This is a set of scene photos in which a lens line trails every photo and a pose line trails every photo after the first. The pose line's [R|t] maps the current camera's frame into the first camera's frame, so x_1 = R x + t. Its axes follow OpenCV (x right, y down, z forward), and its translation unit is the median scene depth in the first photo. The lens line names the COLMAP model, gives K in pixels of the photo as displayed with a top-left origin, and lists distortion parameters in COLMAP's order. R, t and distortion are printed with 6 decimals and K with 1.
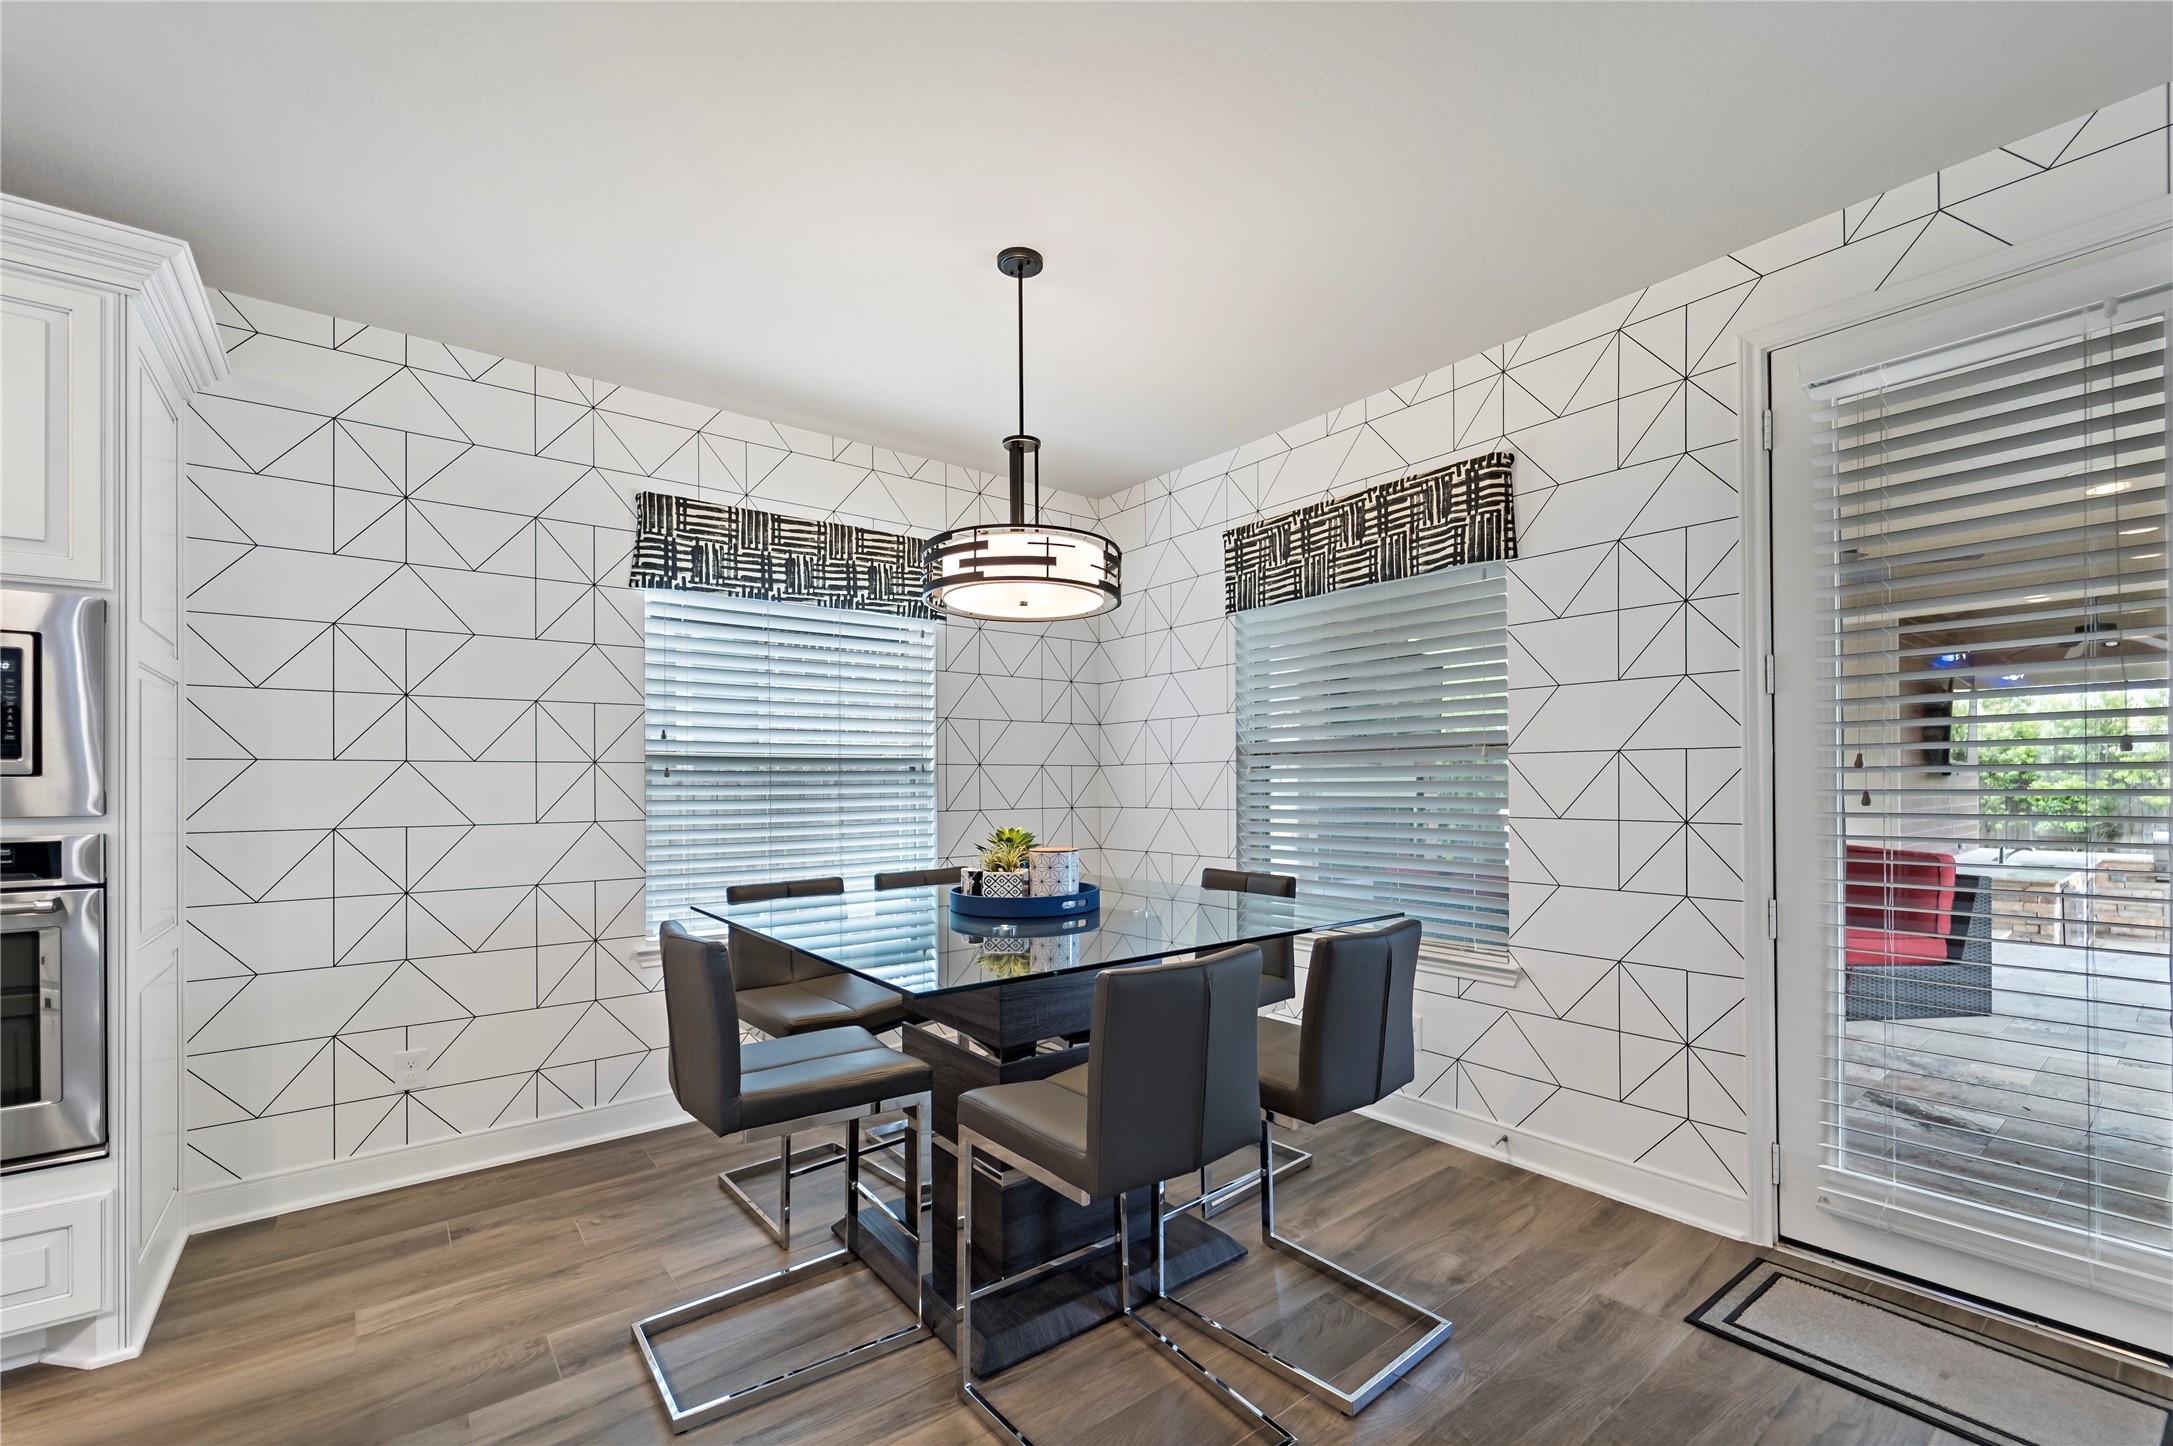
lens RADIAL K [[911.1, 0, 1070.6], [0, 911.1, 783.1], [0, 0, 1]] dist [0.000728, -0.001613]
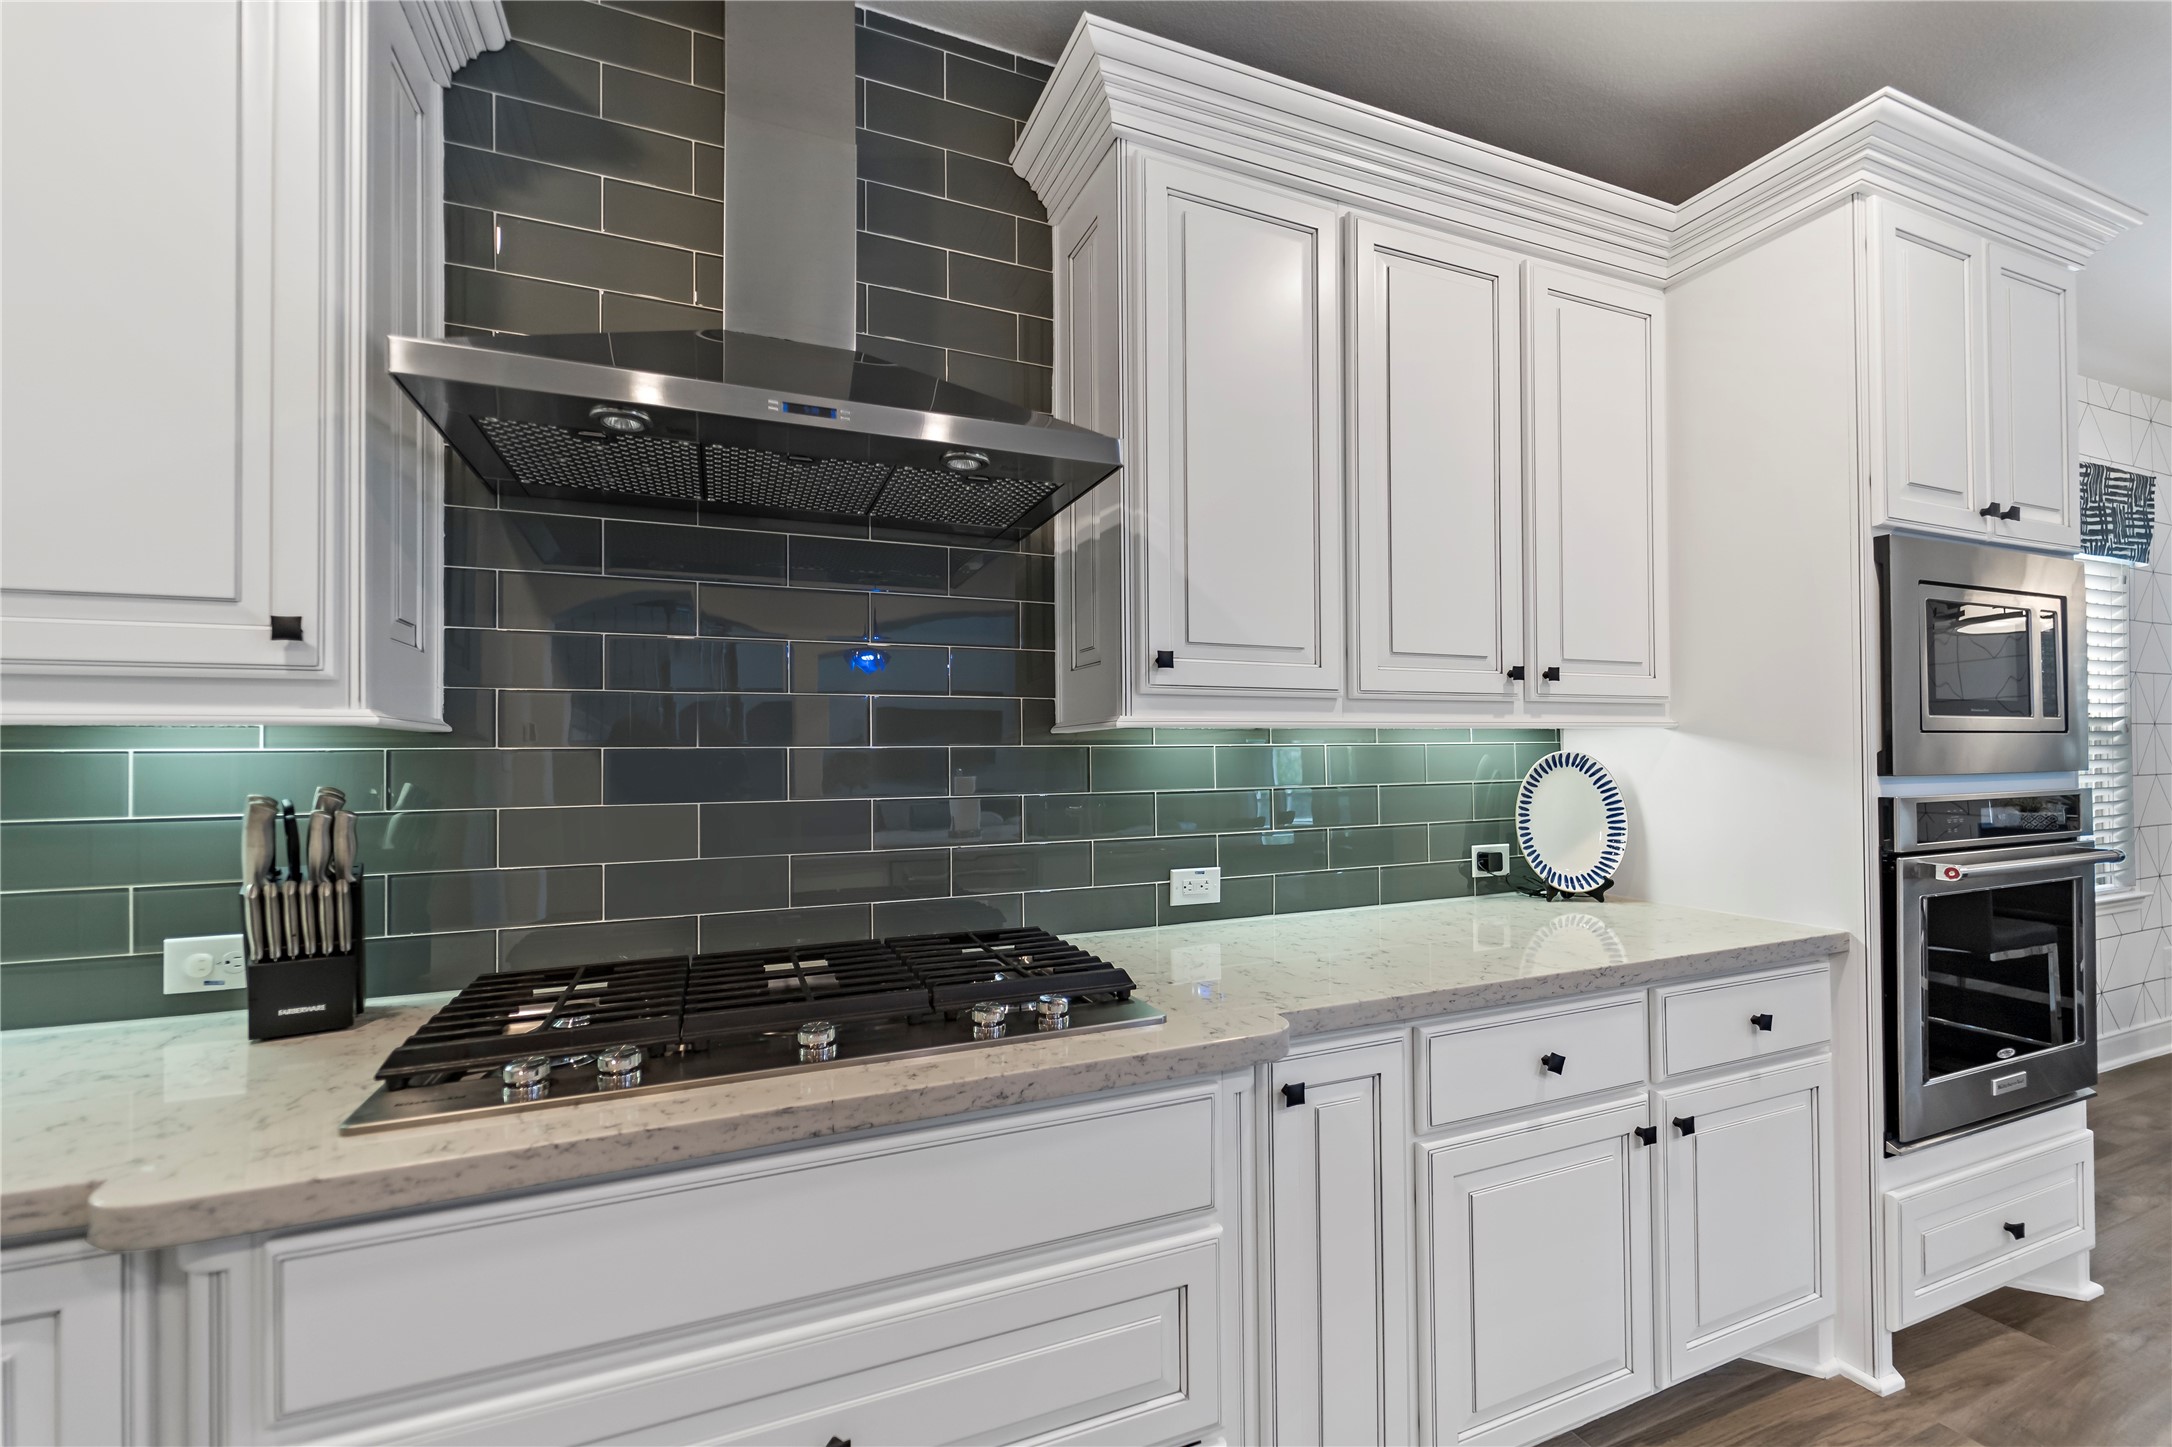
lens RADIAL K [[894.8, 0, 1110.6], [0, 894.8, 750.4], [0, 0, 1]] dist [0.004245, -0.001239]
pose [[0.959847, -0.006582, -0.280446, -1.217970], [0.005472, 0.999974, -0.004743, 0.007143], [0.280469, 0.003018, 0.959858, -0.197757]]
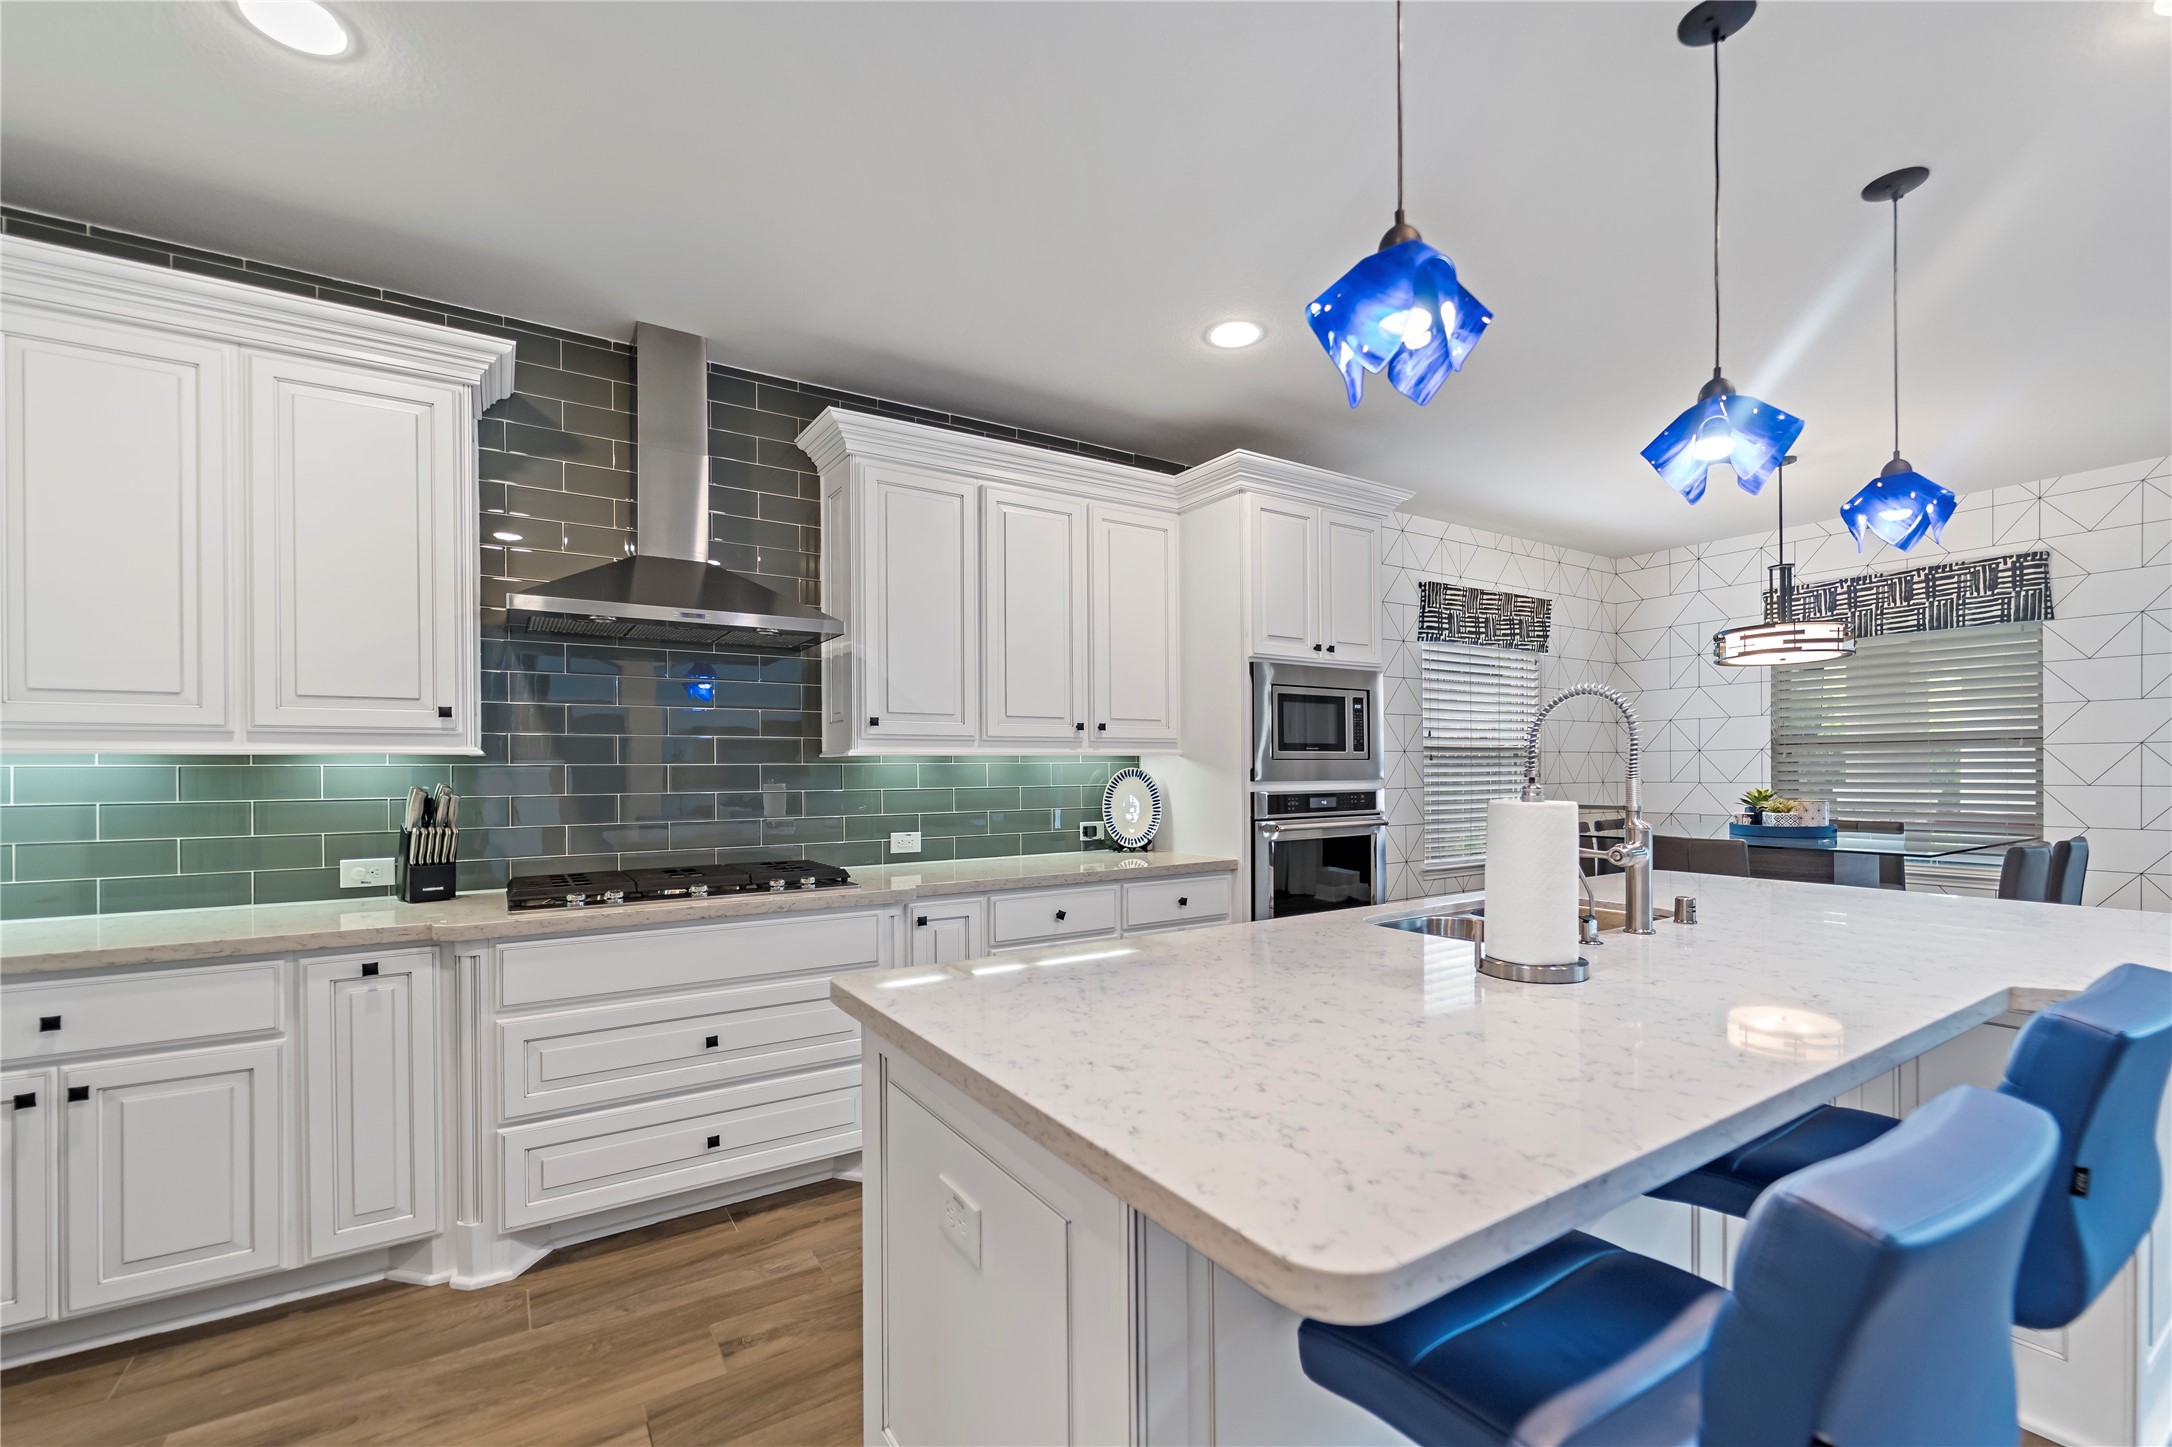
lens RADIAL K [[894.8, 0, 1118.4], [0, 894.8, 773.9], [0, 0, 1]] dist [0.004245, -0.001239]
pose [[0.996014, -0.001645, -0.089182, -0.968205], [0.002173, 0.999981, 0.005822, 0.007130], [0.089171, -0.005993, 0.995998, -0.679015]]
